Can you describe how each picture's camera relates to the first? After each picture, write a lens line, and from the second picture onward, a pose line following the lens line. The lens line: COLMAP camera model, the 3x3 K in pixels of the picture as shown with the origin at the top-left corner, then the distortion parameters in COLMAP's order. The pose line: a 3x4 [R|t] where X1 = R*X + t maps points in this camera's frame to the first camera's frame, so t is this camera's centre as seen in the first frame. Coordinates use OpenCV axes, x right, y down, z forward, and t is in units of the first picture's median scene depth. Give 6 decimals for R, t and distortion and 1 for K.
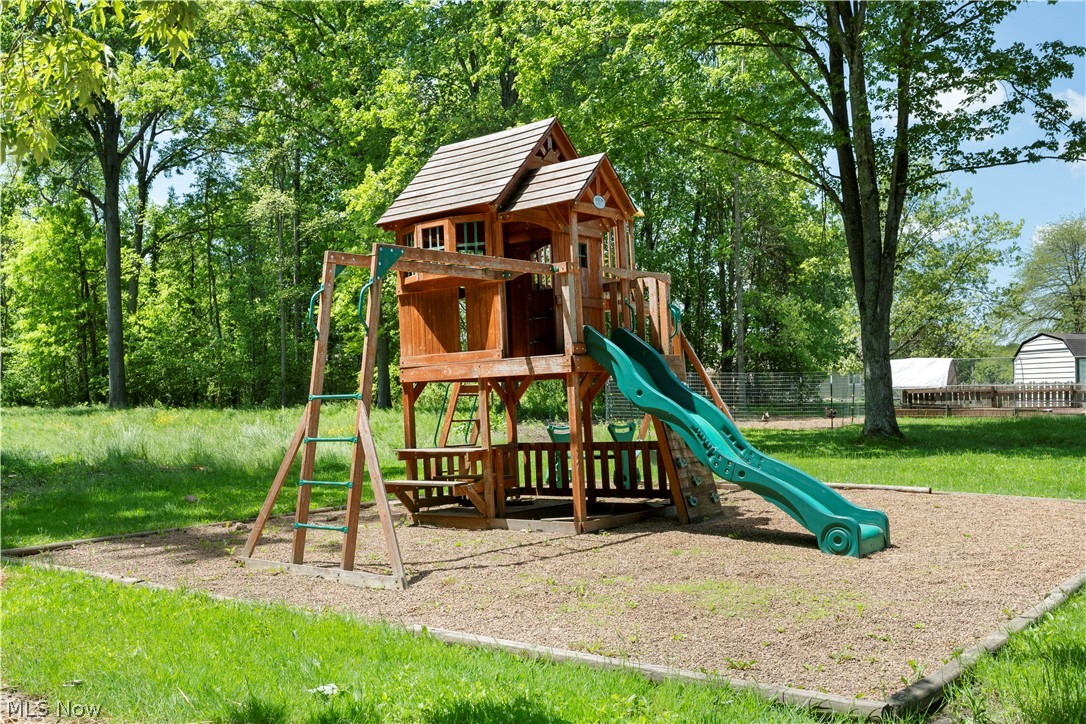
lens RADIAL K [[1070.0, 0, 543.0], [0, 1070.0, 362.0], [0, 0, 1]] dist [0.005438, 0.006270]
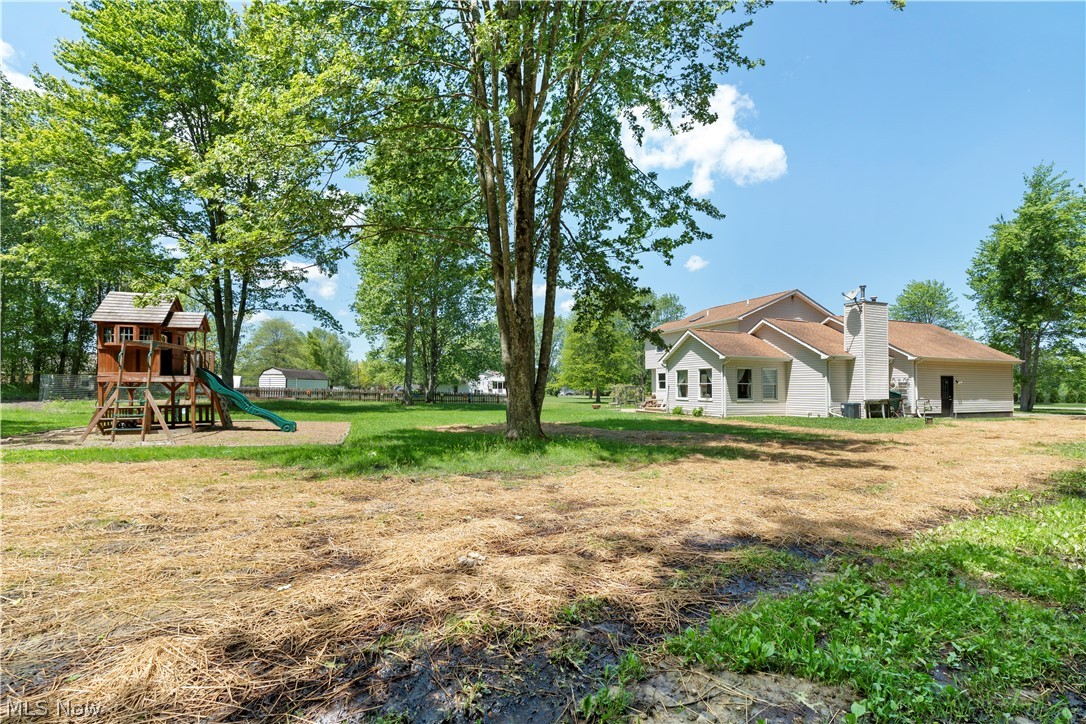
lens RADIAL K [[515.7, 0, 543.0], [0, 515.7, 362.0], [0, 0, 1]] dist [-0.000580, -0.000156]
pose [[0.557981, 0.074072, 0.826542, -0.534456], [-0.050236, 0.997197, -0.055451, -0.013284], [-0.828332, -0.010582, 0.560138, -0.579555]]
